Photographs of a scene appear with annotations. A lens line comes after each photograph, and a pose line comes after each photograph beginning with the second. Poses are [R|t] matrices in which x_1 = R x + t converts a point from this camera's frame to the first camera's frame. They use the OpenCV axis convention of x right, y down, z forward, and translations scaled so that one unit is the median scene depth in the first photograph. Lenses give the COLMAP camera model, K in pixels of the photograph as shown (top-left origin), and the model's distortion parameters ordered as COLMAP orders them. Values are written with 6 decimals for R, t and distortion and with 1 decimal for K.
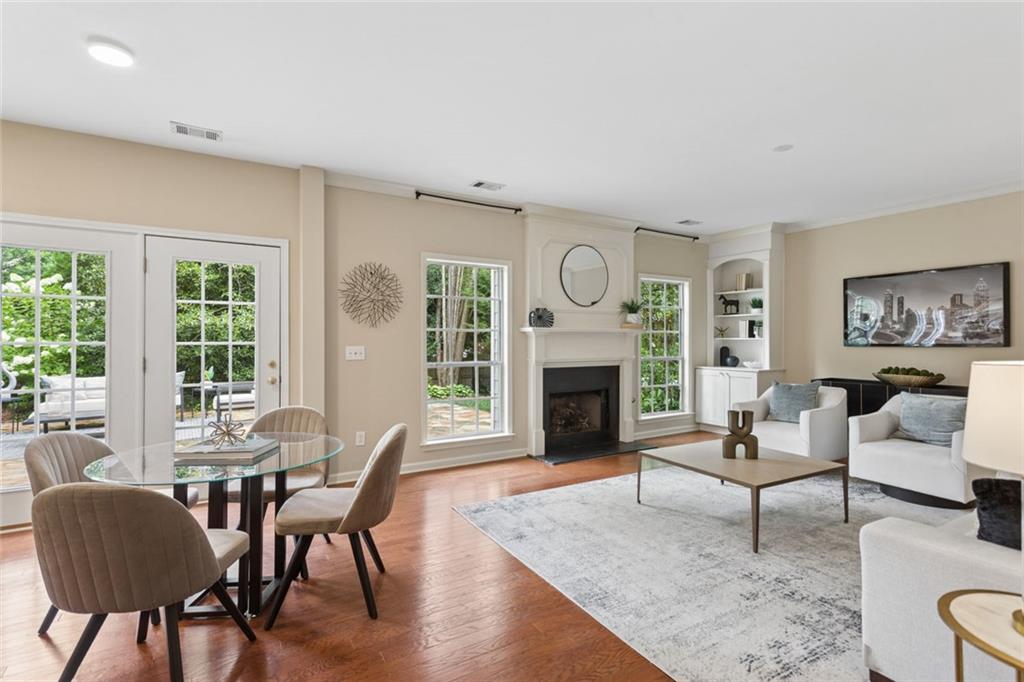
lens RADIAL K [[490.6, 0, 511.0], [0, 490.6, 342.4], [0, 0, 1]] dist [0.005386, -0.000194]
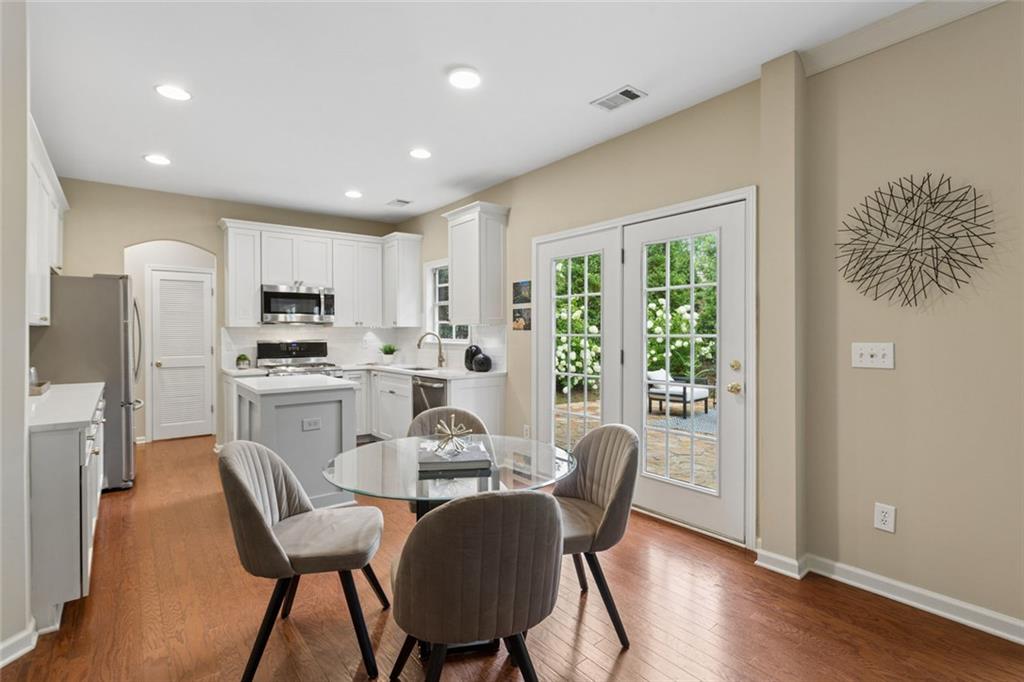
lens RADIAL K [[490.6, 0, 504.7], [0, 490.6, 335.9], [0, 0, 1]] dist [0.005386, -0.000194]
pose [[0.113660, 0.003966, -0.993512, 0.166641], [-0.001624, 0.999991, 0.003806, -0.000840], [0.993518, 0.001181, 0.113666, 0.511900]]
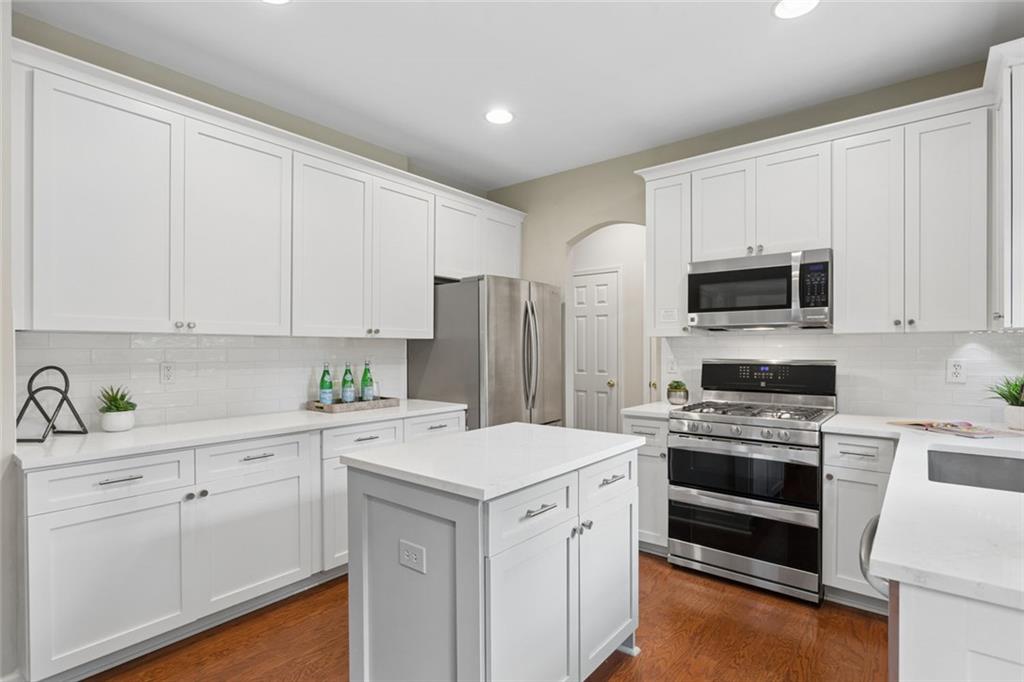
lens RADIAL K [[500.9, 0, 510.0], [0, 500.9, 345.9], [0, 0, 1]] dist [-0.008667, 0.004103]
pose [[-0.938239, -0.000576, -0.345989, -0.554712], [-0.002318, 0.999987, 0.004621, -0.005352], [0.345981, 0.005138, -0.938227, 0.633129]]
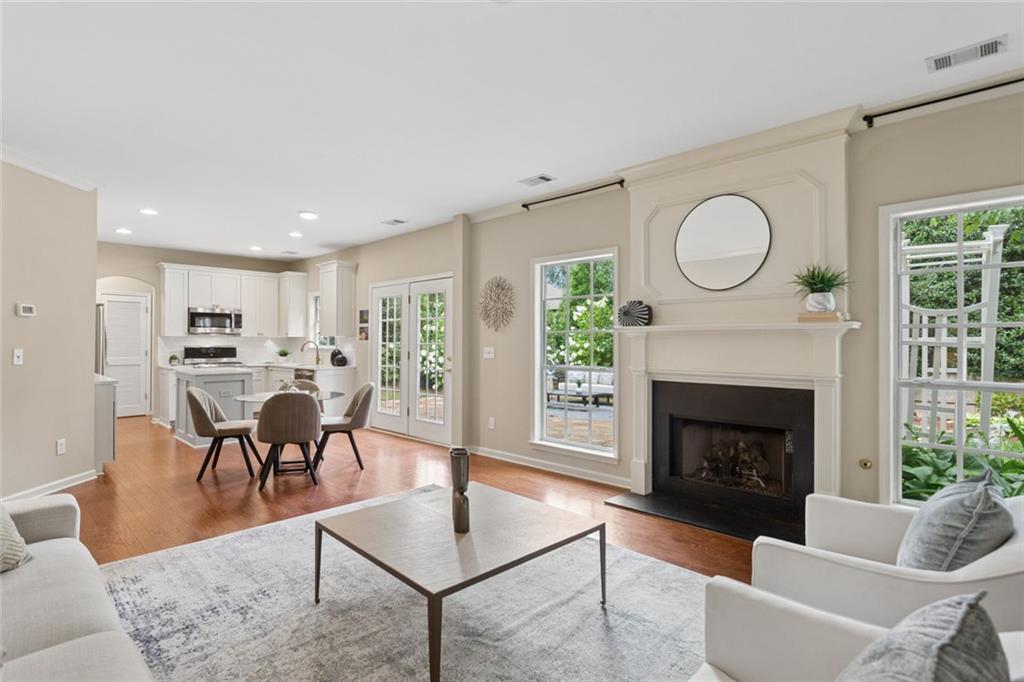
lens RADIAL K [[500.9, 0, 506.5], [0, 500.9, 344.3], [0, 0, 1]] dist [-0.008667, 0.004103]
pose [[0.255174, 0.004906, -0.966883, 0.868590], [-0.008669, 0.999959, 0.002786, -0.003393], [0.966856, 0.007671, 0.255206, 0.687723]]
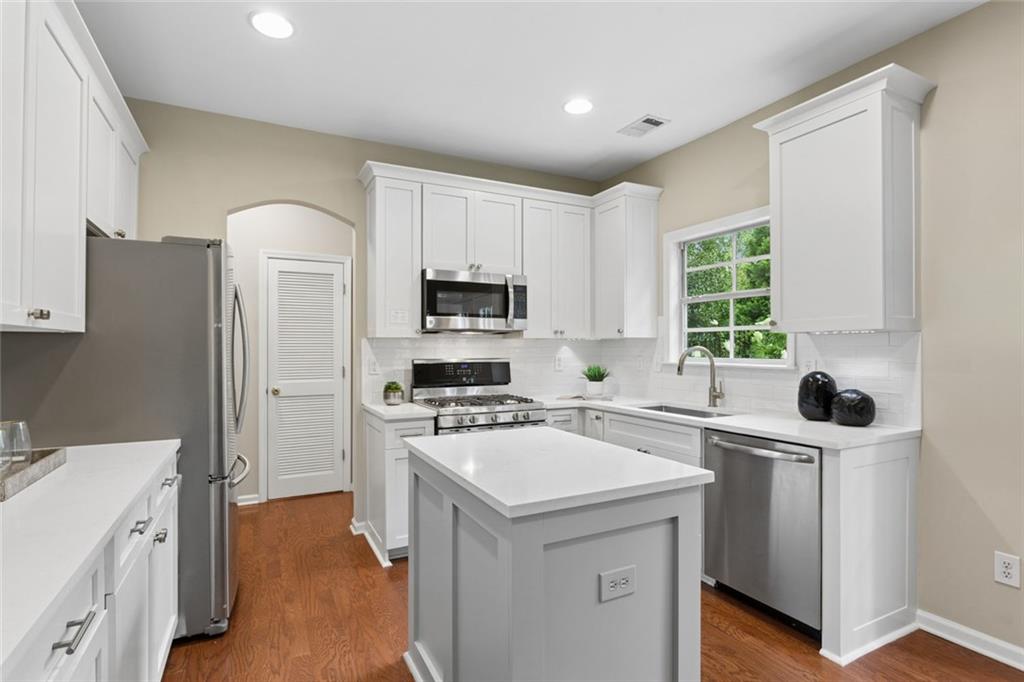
lens RADIAL K [[500.9, 0, 509.1], [0, 500.9, 348.8], [0, 0, 1]] dist [-0.008667, 0.004103]
pose [[-0.071002, -0.000055, -0.997476, -0.313507], [-0.004248, 0.999991, 0.000247, -0.000922], [0.997467, 0.004254, -0.071002, 0.259622]]
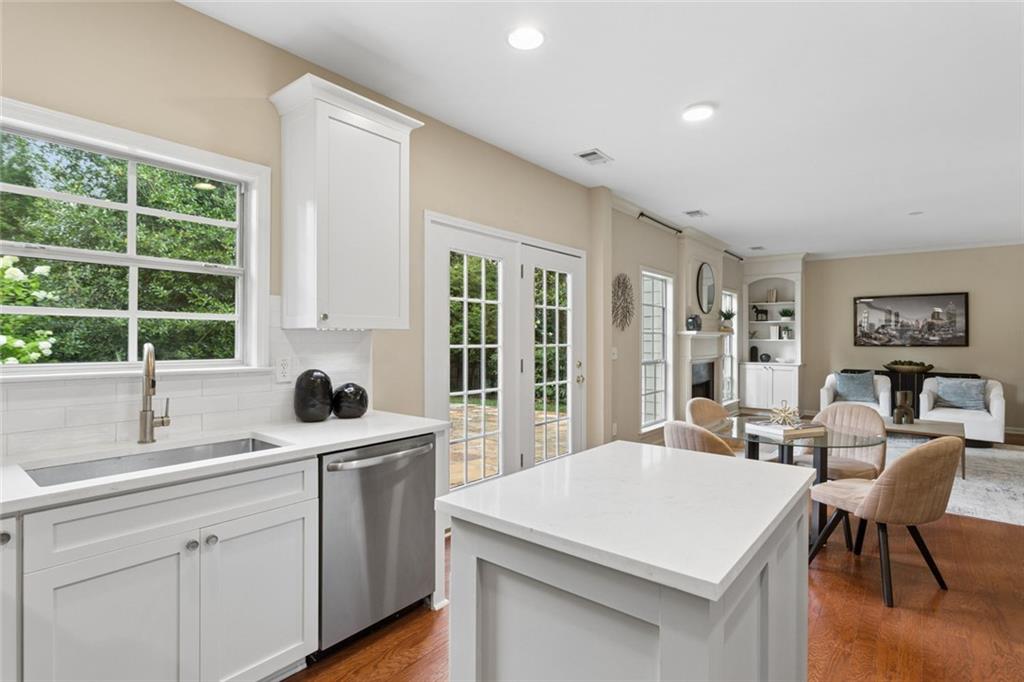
lens RADIAL K [[500.9, 0, 512.0], [0, 500.9, 343.9], [0, 0, 1]] dist [-0.008667, 0.004103]
pose [[0.941136, -0.000889, 0.338027, -0.879507], [-0.001634, 0.999973, 0.007181, -0.007994], [-0.338024, -0.007310, 0.941109, -0.004182]]
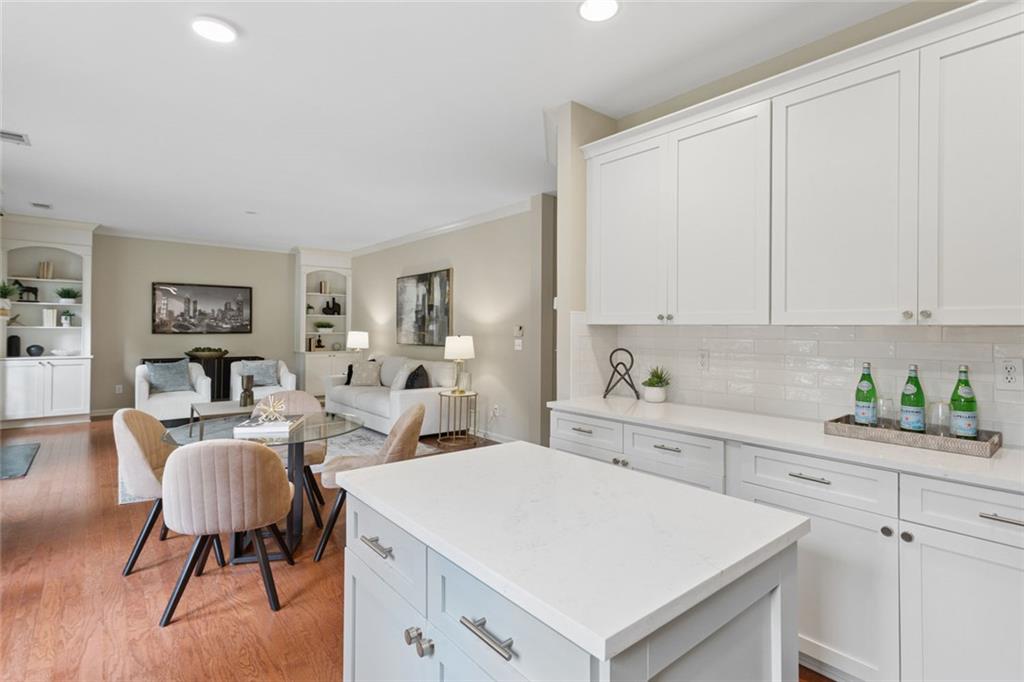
lens RADIAL K [[490.6, 0, 510.0], [0, 490.6, 321.9], [0, 0, 1]] dist [0.005386, -0.000194]
pose [[-0.145407, 0.014504, 0.989266, -0.944166], [-0.002509, 0.999884, -0.015028, -0.007968], [-0.989369, -0.004668, -0.145353, 0.301646]]
